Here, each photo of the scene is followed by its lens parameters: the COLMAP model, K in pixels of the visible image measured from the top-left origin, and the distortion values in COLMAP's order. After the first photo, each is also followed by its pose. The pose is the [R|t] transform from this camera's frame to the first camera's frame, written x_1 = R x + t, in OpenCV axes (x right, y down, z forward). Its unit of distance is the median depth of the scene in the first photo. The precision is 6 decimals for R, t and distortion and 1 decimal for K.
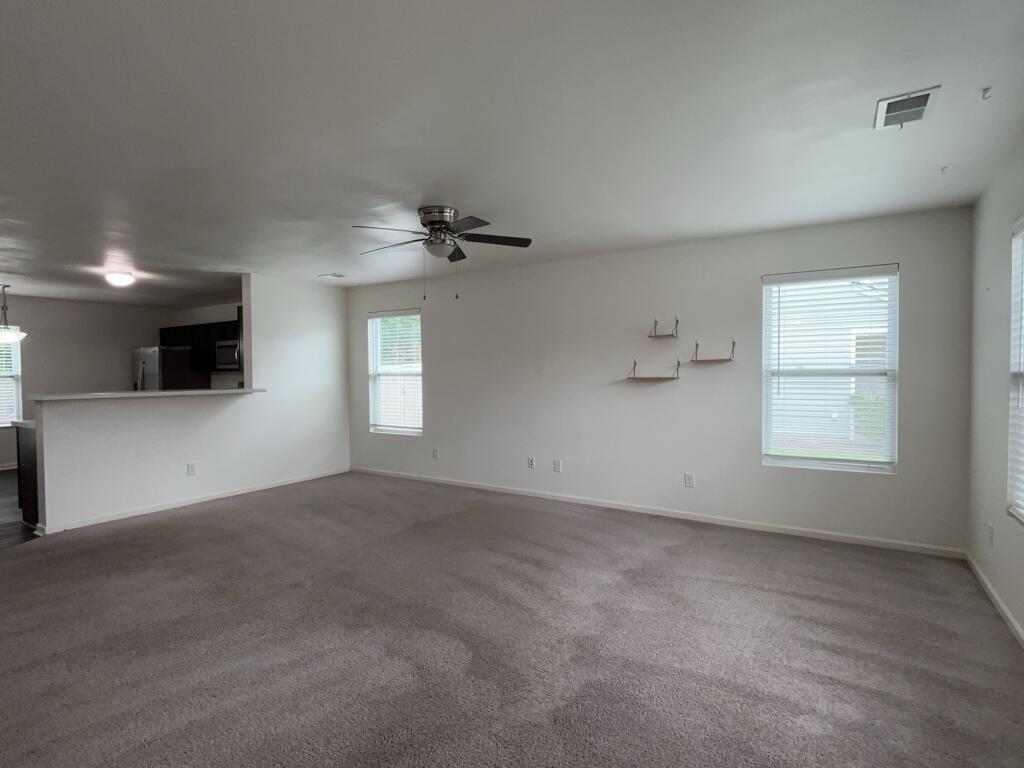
lens RADIAL K [[518.0, 0, 512.0], [0, 518.0, 384.0], [0, 0, 1]] dist [-0.003335, -0.000919]
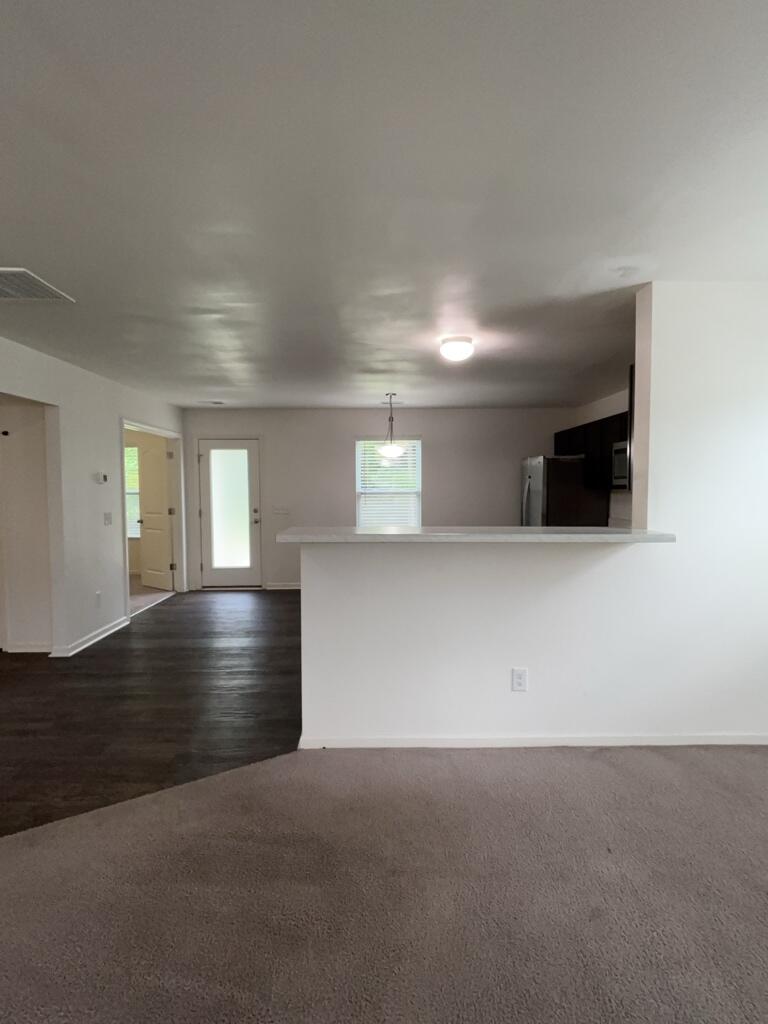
lens RADIAL K [[518.0, 0, 384.0], [0, 518.0, 512.0], [0, 0, 1]] dist [-0.003335, -0.000919]
pose [[0.537216, 0.042239, -0.842386, -0.242130], [-0.019250, 0.999099, 0.037820, -0.020591], [0.843225, -0.004101, 0.537545, 0.563016]]
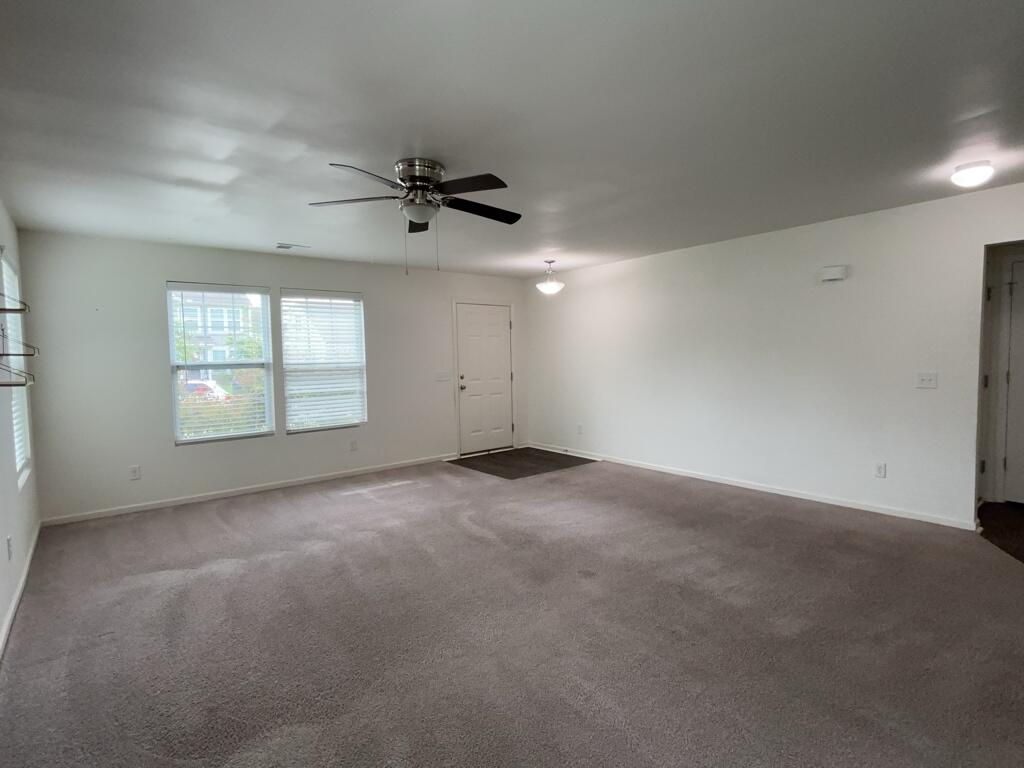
lens RADIAL K [[518.0, 0, 512.0], [0, 518.0, 384.0], [0, 0, 1]] dist [-0.003335, -0.000919]
pose [[-0.941151, 0.003230, 0.337971, -0.443749], [0.034598, 0.995622, 0.086830, -0.042548], [-0.336211, 0.093413, -0.937143, 1.374475]]
